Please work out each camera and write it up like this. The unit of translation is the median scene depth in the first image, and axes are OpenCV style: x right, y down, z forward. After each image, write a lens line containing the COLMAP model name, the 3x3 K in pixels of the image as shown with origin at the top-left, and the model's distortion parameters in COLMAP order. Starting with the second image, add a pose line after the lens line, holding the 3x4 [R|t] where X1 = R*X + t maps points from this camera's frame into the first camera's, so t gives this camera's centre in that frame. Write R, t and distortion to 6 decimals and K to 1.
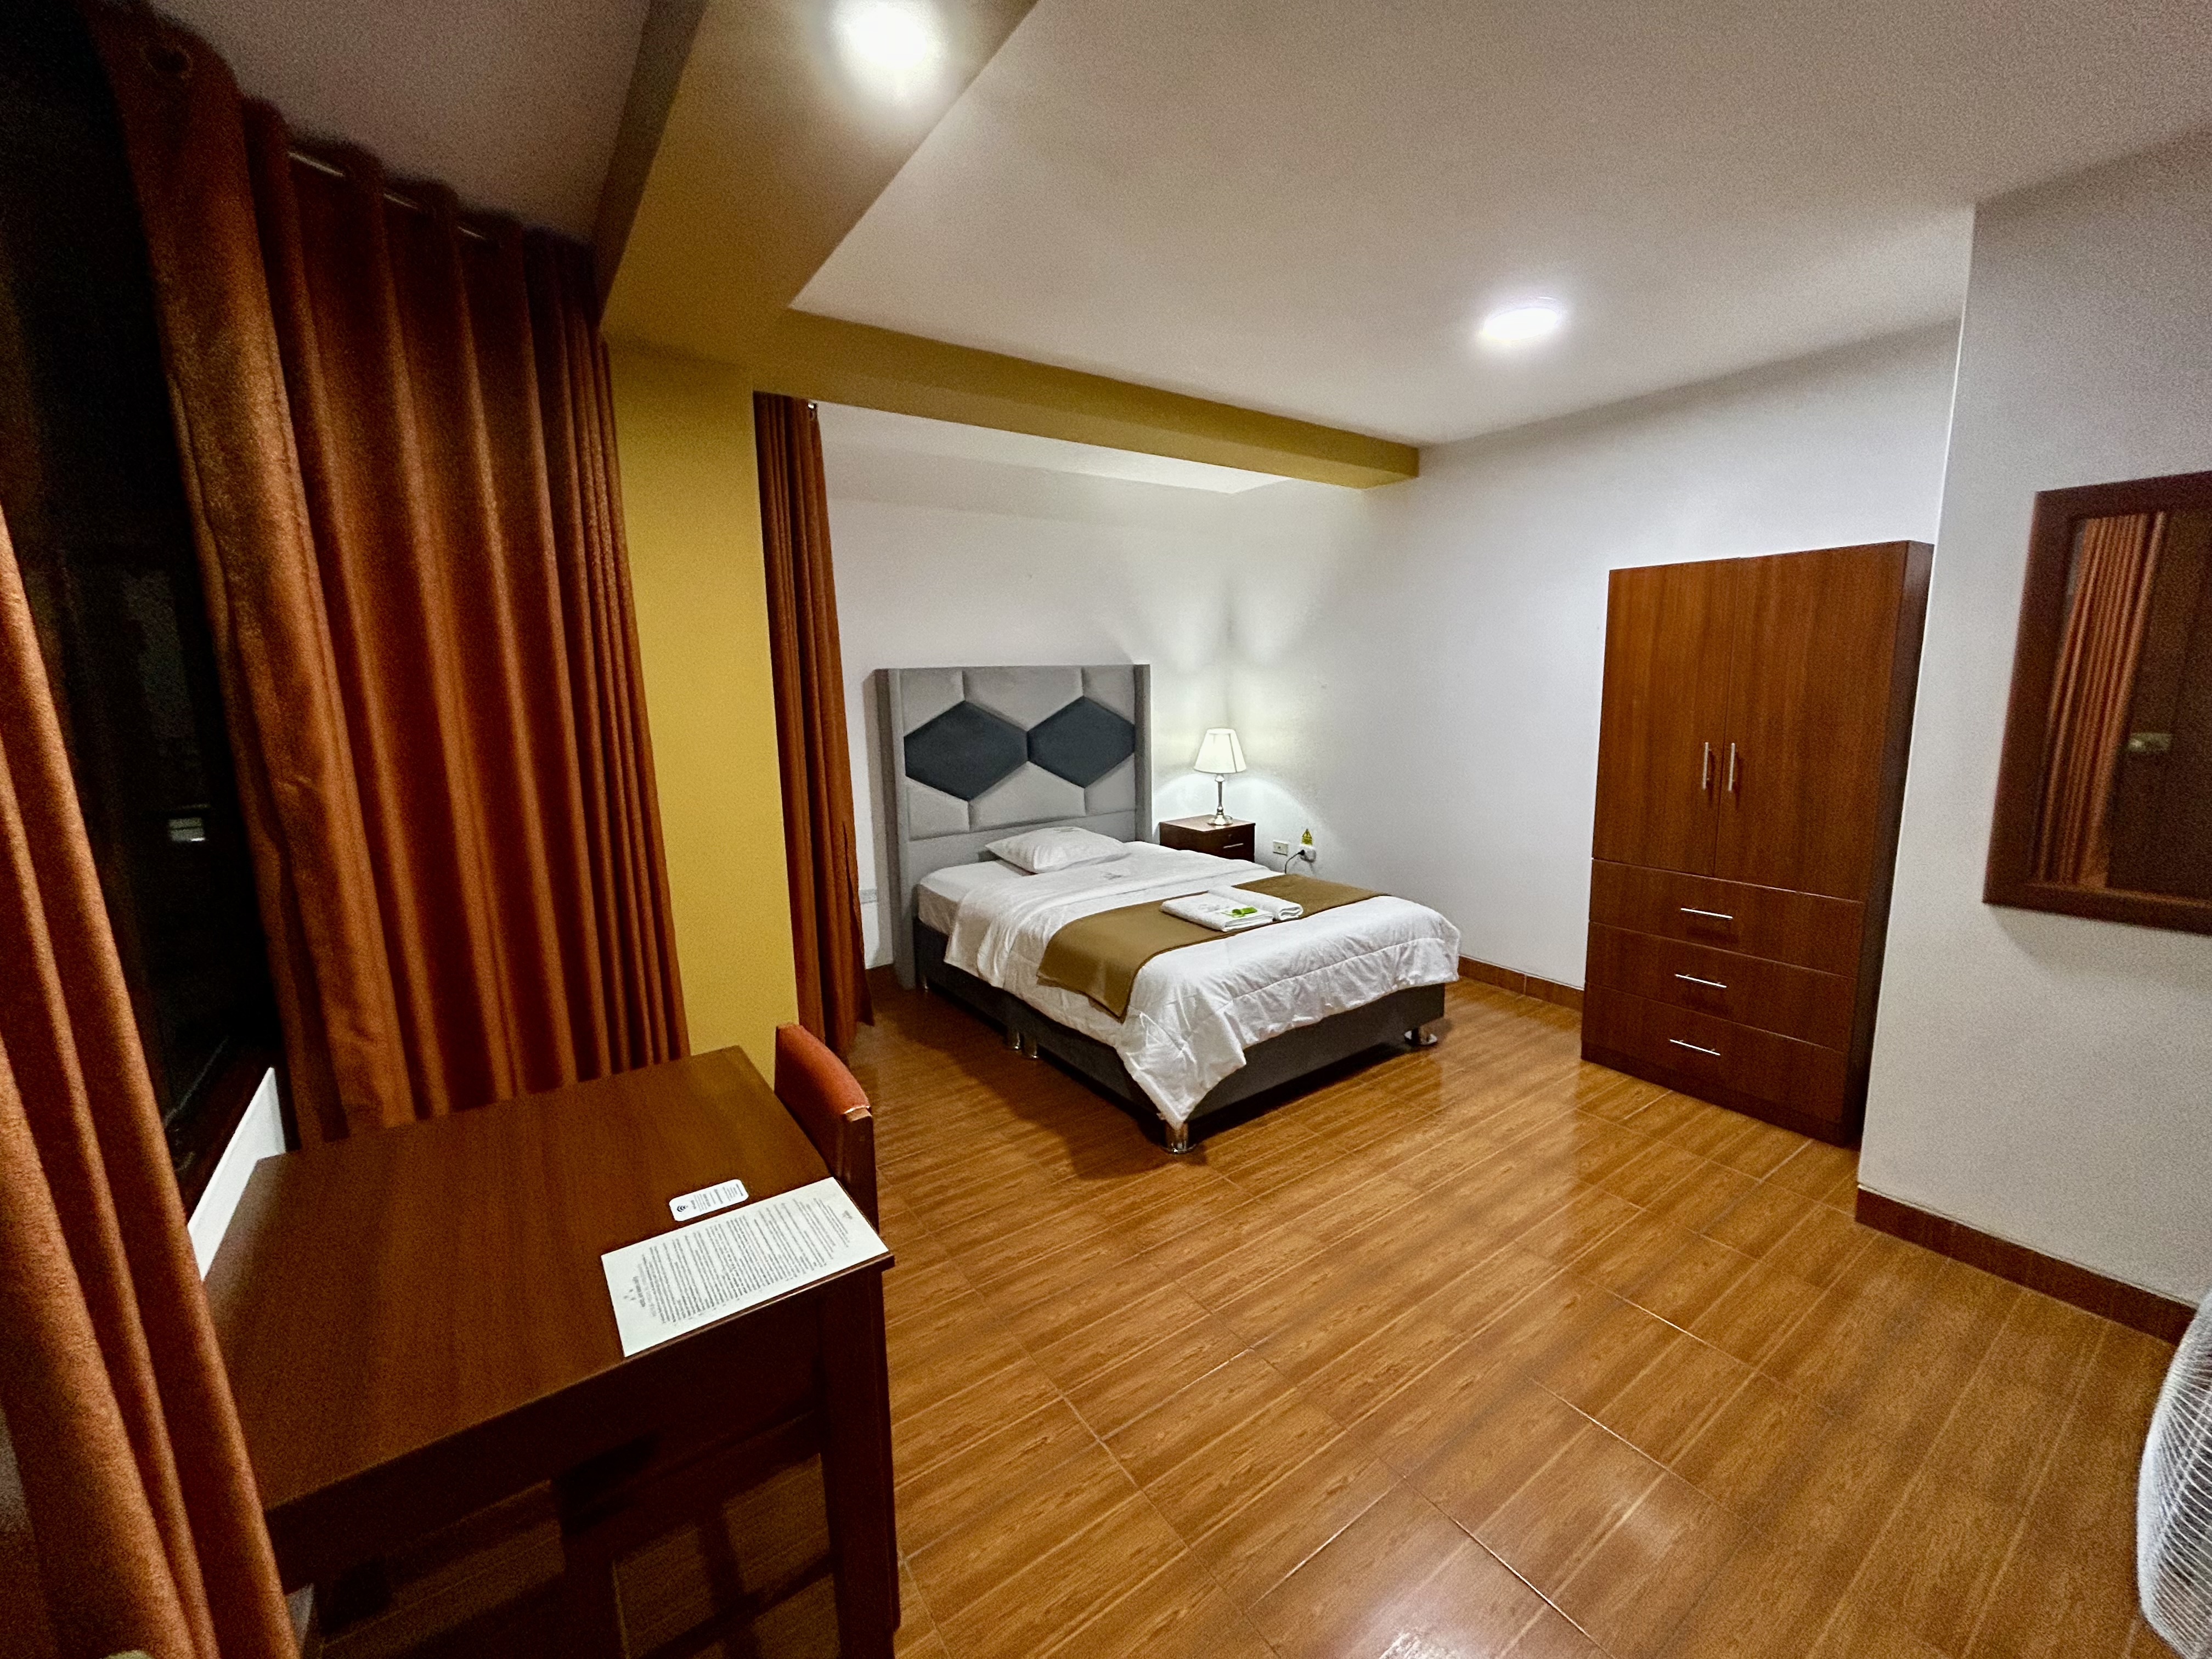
lens RADIAL K [[895.4, 0, 1110.1], [0, 895.4, 806.0], [0, 0, 1]] dist [0.006055, -0.000739]
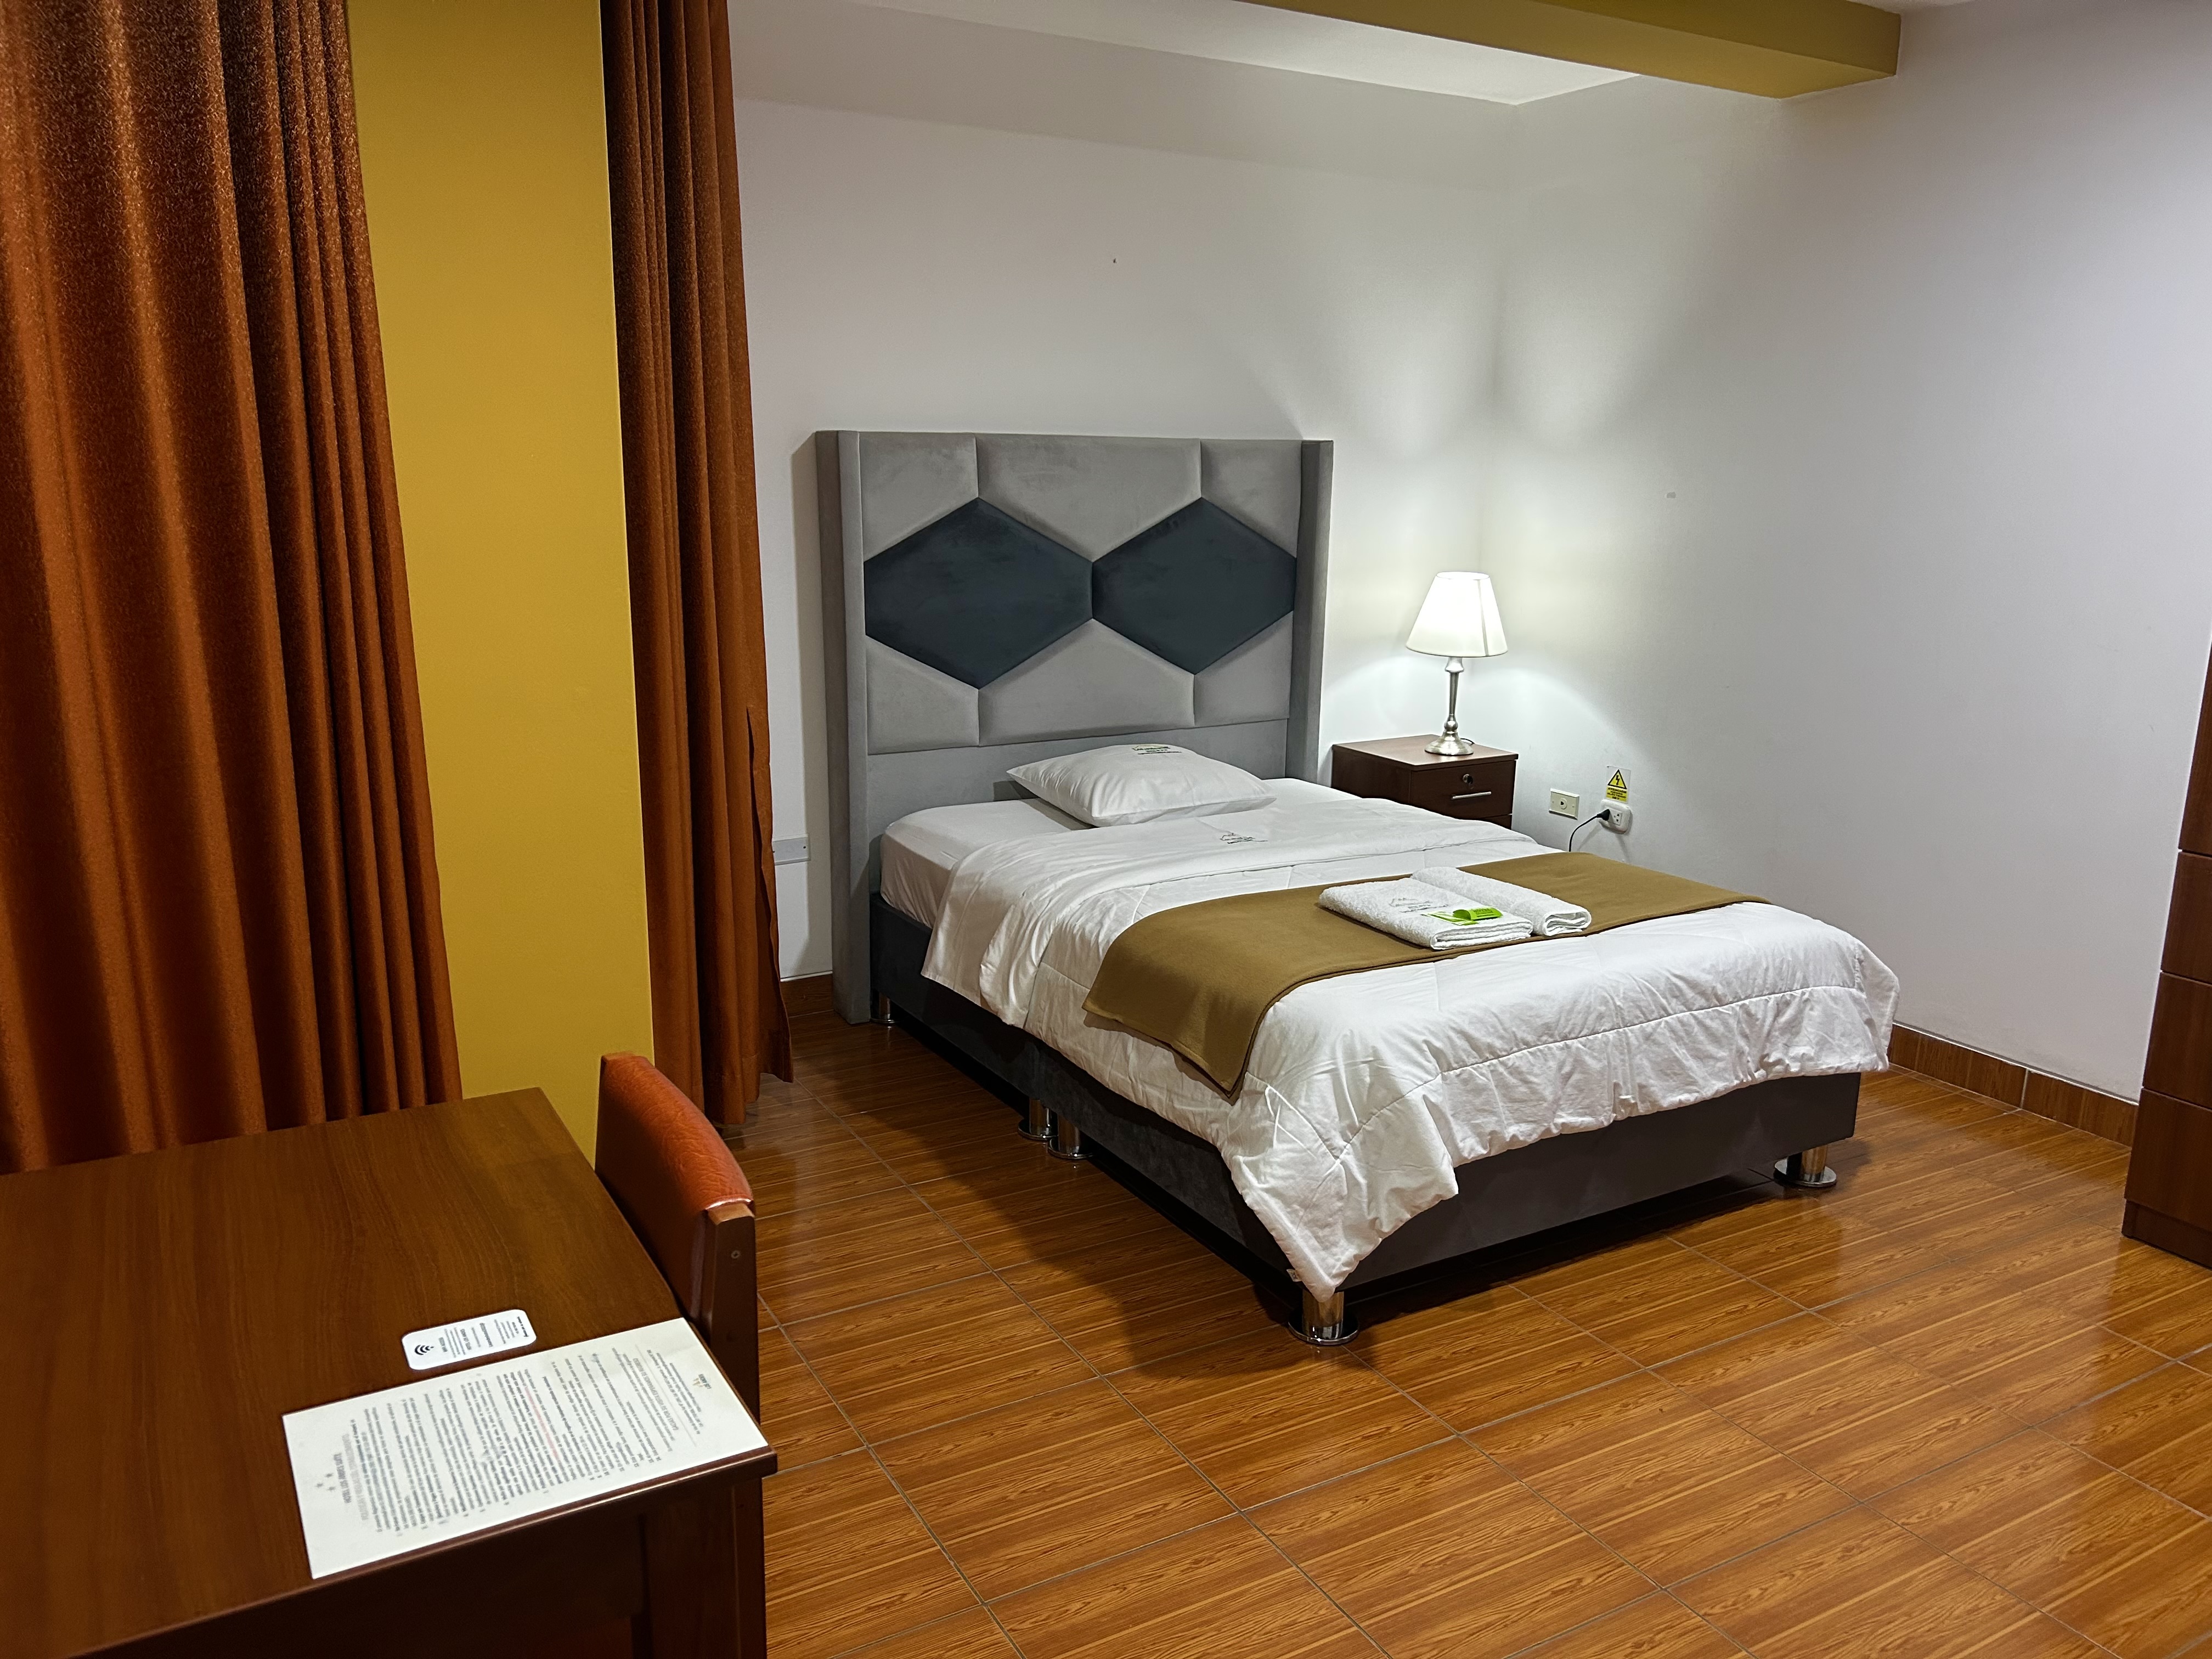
lens RADIAL K [[1667.6, 0, 1108.1], [0, 1667.6, 842.2], [0, 0, 1]] dist [0.051350, -0.045298]
pose [[0.995007, 0.053487, -0.084261, 0.013605], [-0.046838, 0.995774, 0.078999, 0.007055], [0.088130, -0.074658, 0.993307, -0.004448]]
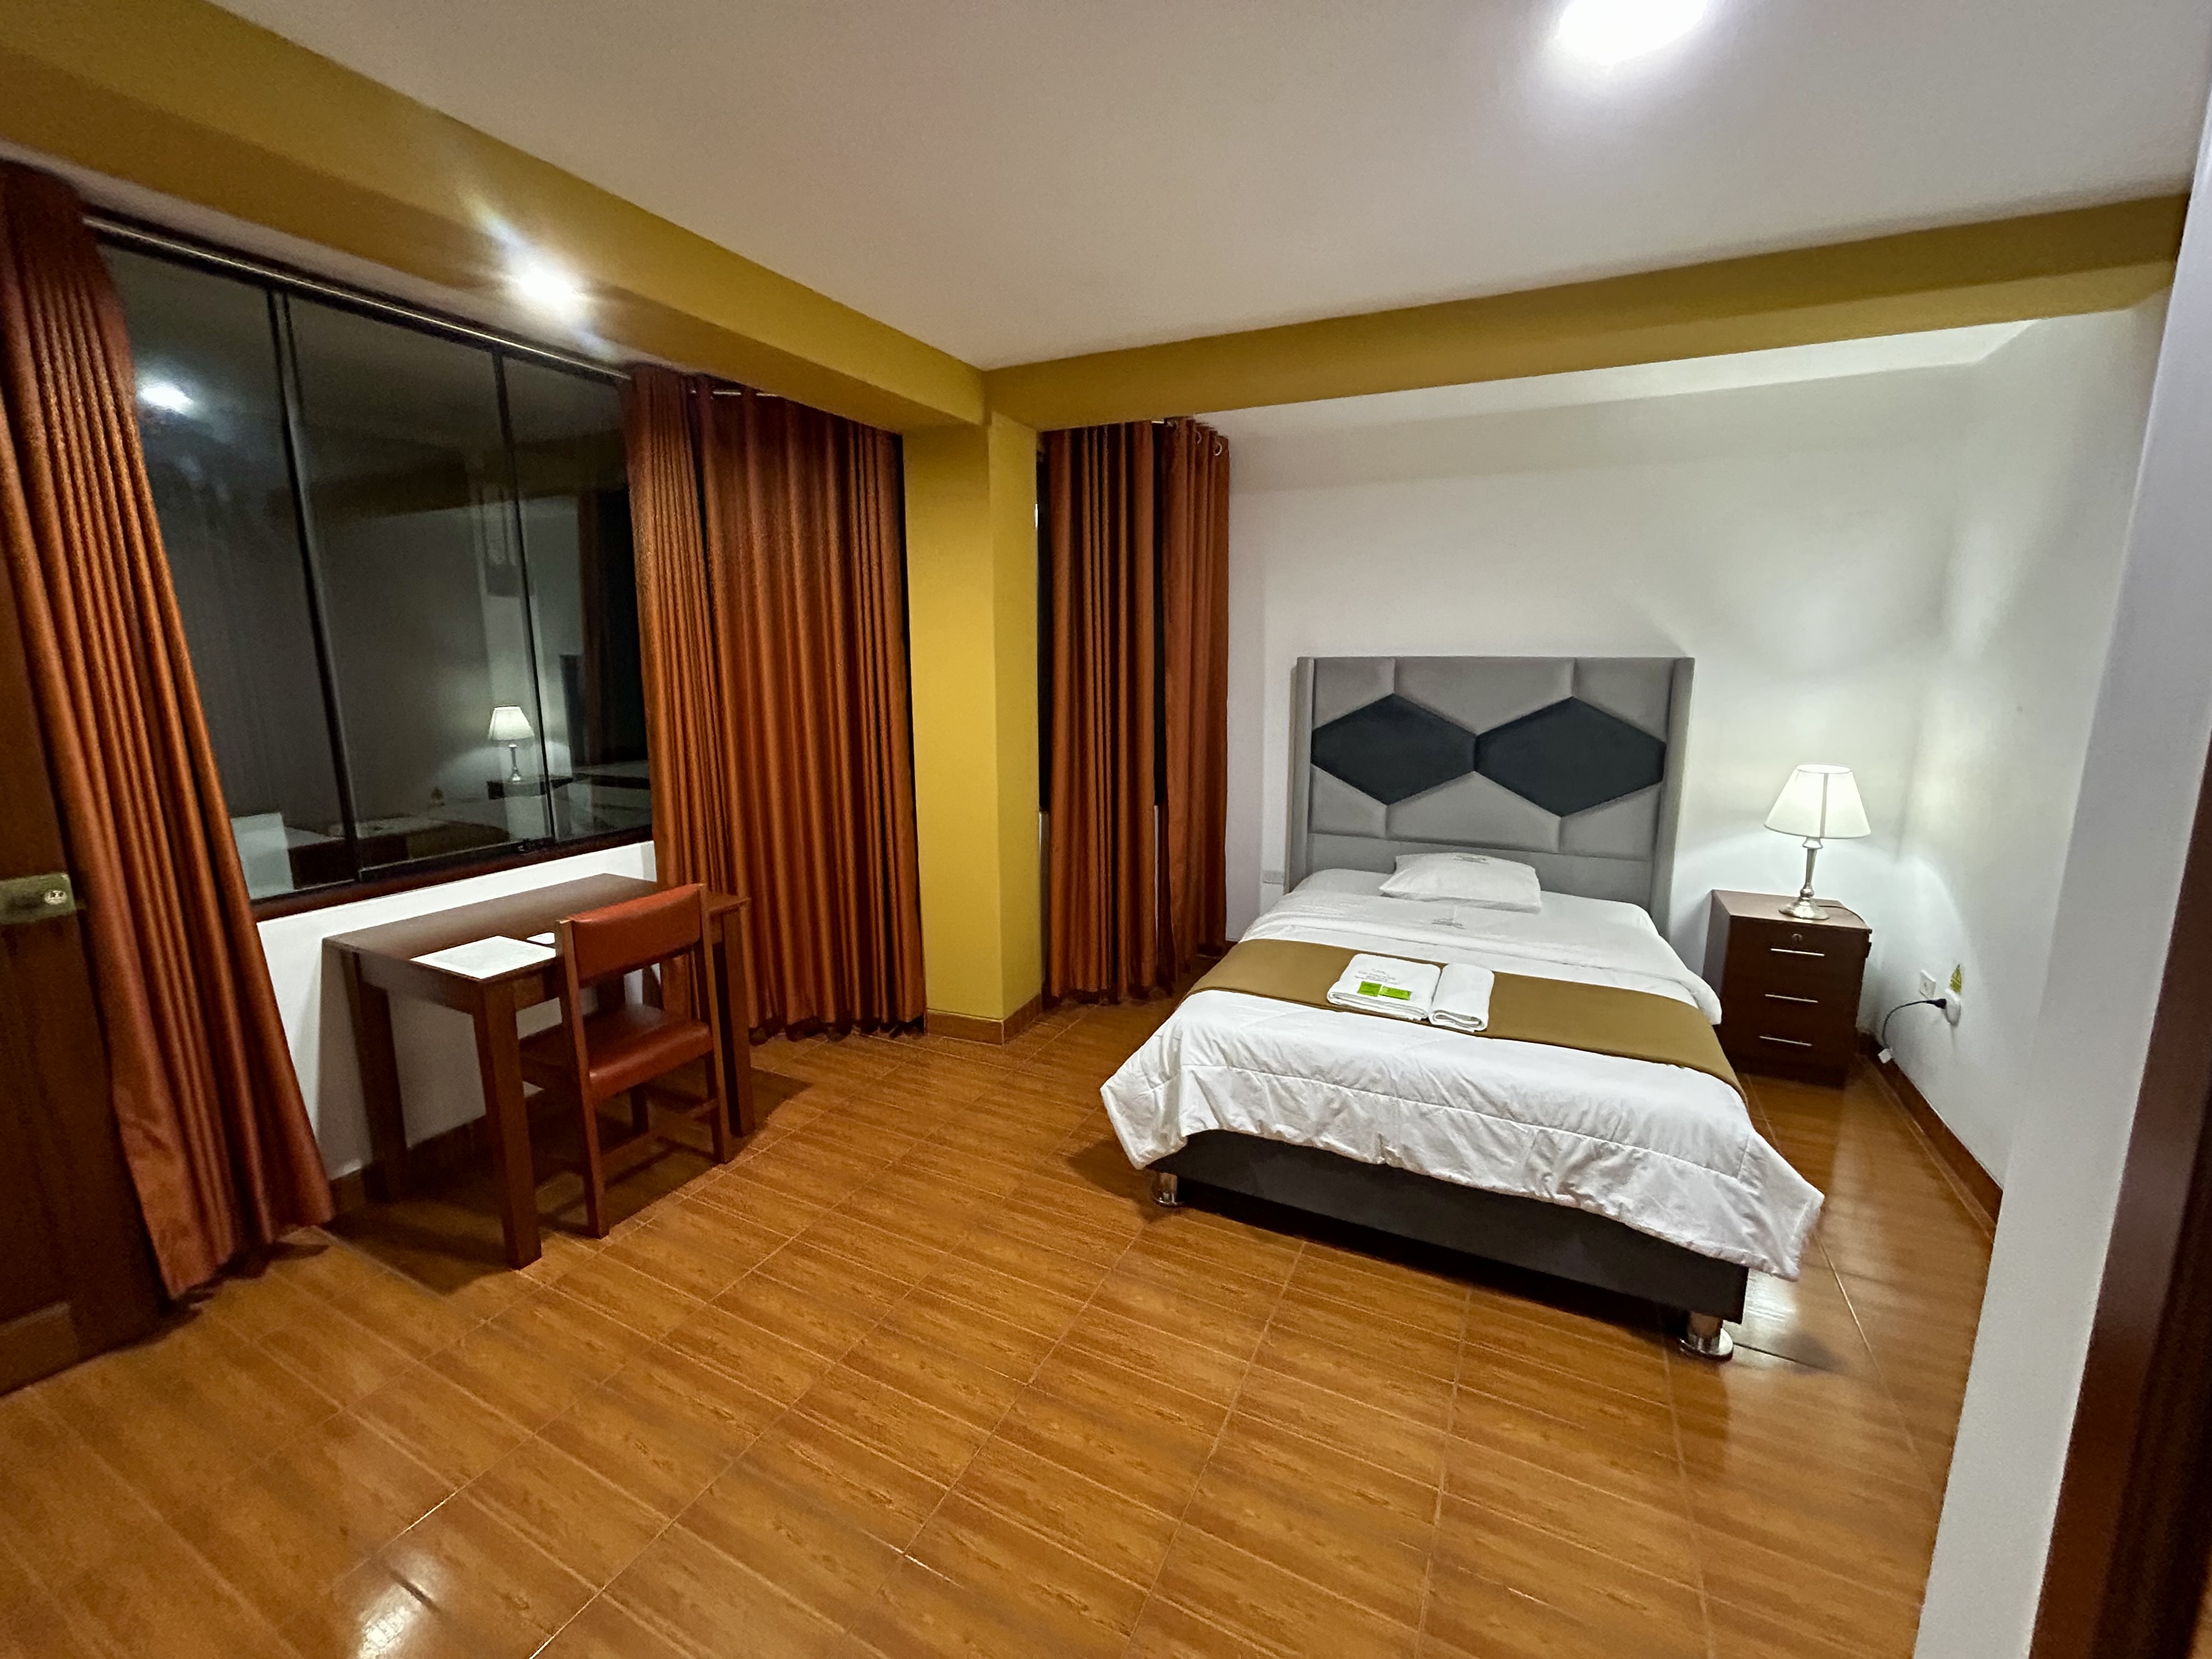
lens RADIAL K [[895.4, 0, 1117.9], [0, 895.4, 811.9], [0, 0, 1]] dist [0.006055, -0.000739]
pose [[0.481833, 0.173031, -0.859010, 0.714078], [-0.143900, 0.982626, 0.117215, -0.094389], [0.864367, 0.067133, 0.498361, 0.447891]]
